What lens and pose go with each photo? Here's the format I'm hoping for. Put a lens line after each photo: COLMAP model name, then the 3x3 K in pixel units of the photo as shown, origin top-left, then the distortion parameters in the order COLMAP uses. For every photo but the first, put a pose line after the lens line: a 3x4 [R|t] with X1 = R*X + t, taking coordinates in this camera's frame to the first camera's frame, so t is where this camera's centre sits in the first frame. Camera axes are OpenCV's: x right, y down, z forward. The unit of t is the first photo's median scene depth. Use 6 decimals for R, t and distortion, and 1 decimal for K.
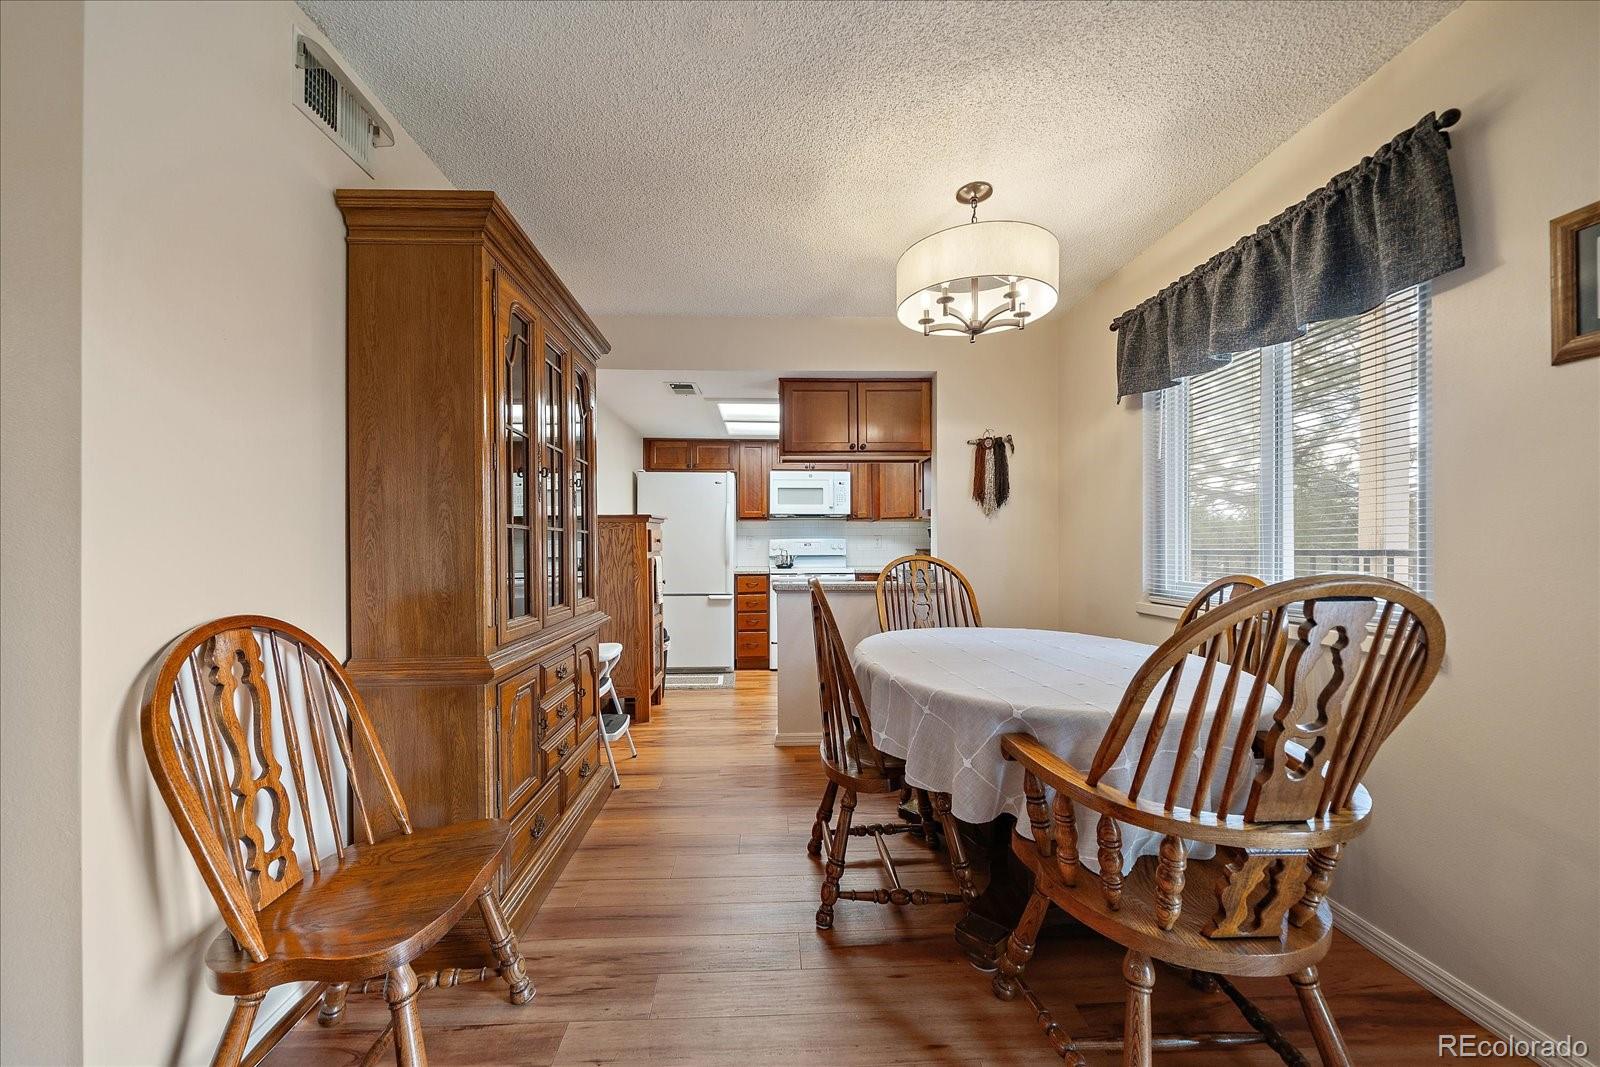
lens RADIAL K [[599.8, 0, 791.1], [0, 599.8, 549.0], [0, 0, 1]] dist [-0.009501, 0.000752]
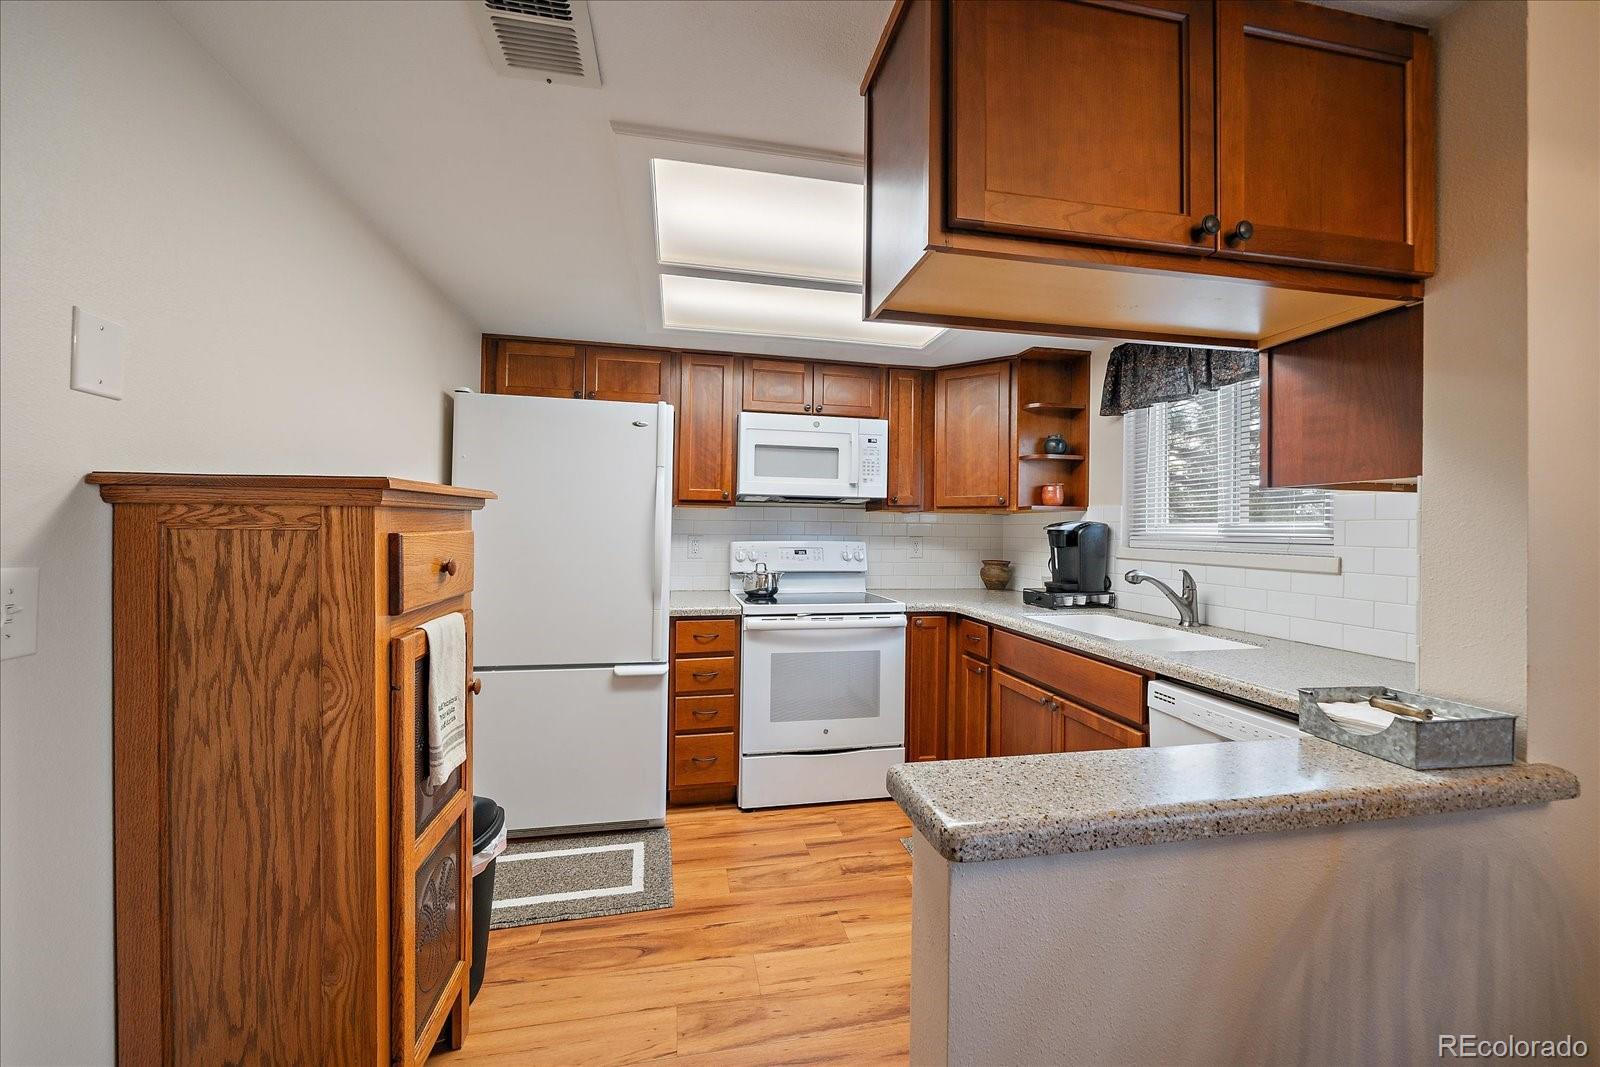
lens RADIAL K [[599.8, 0, 784.9], [0, 599.8, 531.5], [0, 0, 1]] dist [-0.009501, 0.000752]
pose [[0.990412, 0.015958, 0.137220, -0.090330], [-0.015140, 0.999861, -0.006999, -0.031799], [-0.137312, 0.004855, 0.990516, 0.656295]]
